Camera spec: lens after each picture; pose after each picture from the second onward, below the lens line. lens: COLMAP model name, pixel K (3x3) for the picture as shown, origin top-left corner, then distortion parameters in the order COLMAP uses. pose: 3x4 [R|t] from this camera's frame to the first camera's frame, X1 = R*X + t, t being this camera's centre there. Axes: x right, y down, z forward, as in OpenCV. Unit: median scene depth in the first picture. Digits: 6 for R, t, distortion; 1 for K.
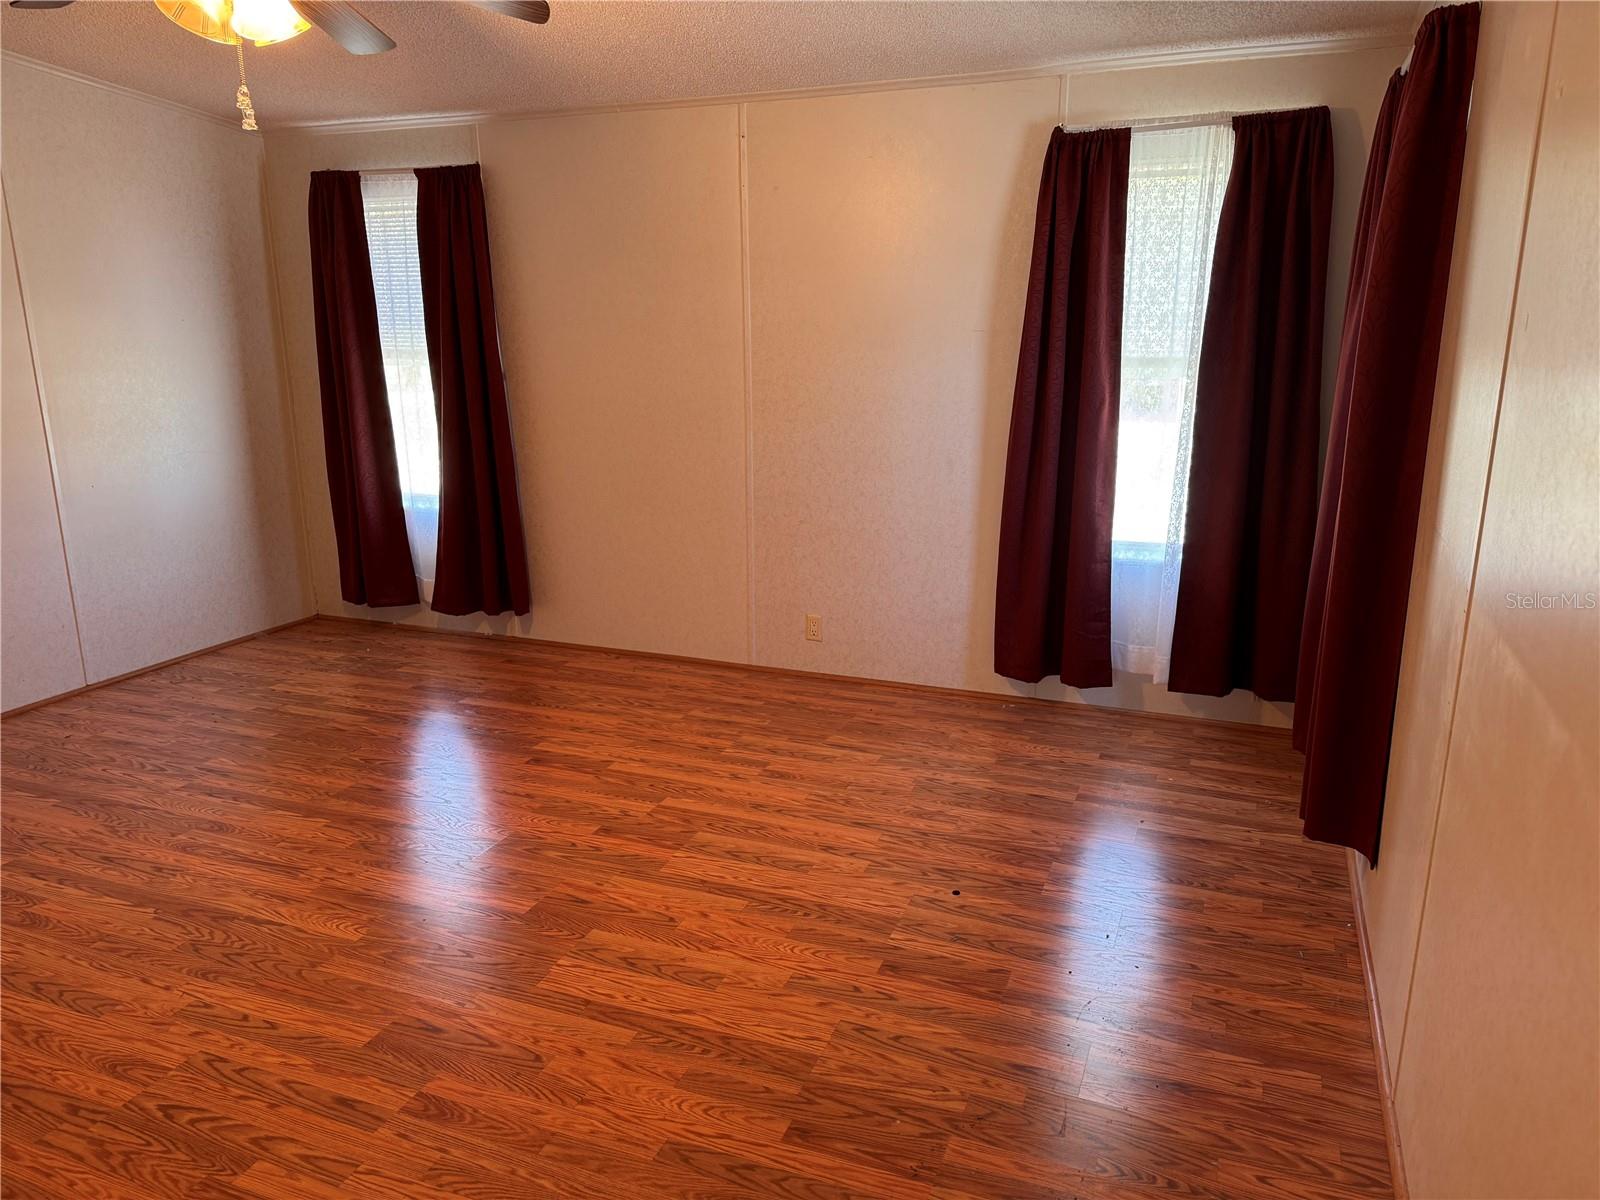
lens RADIAL K [[1095.8, 0, 800.0], [0, 1095.8, 600.0], [0, 0, 1]] dist [0.033943, -0.003818]
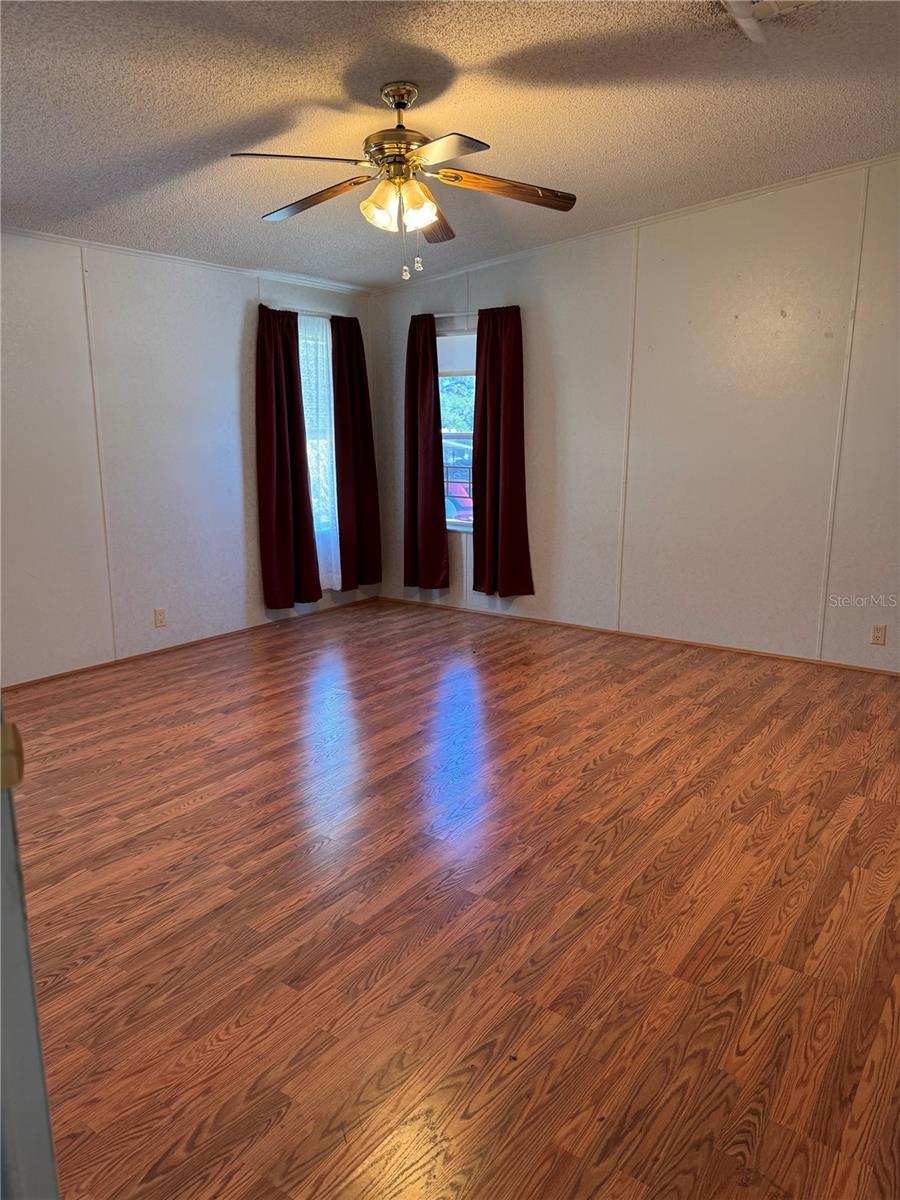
lens RADIAL K [[821.9, 0, 450.0], [0, 821.9, 600.0], [0, 0, 1]] dist [0.033943, -0.003818]
pose [[0.252184, -0.191778, 0.948485, -1.047743], [0.242791, 0.961352, 0.129826, -0.051656], [-0.936726, 0.197544, 0.288999, 0.381538]]
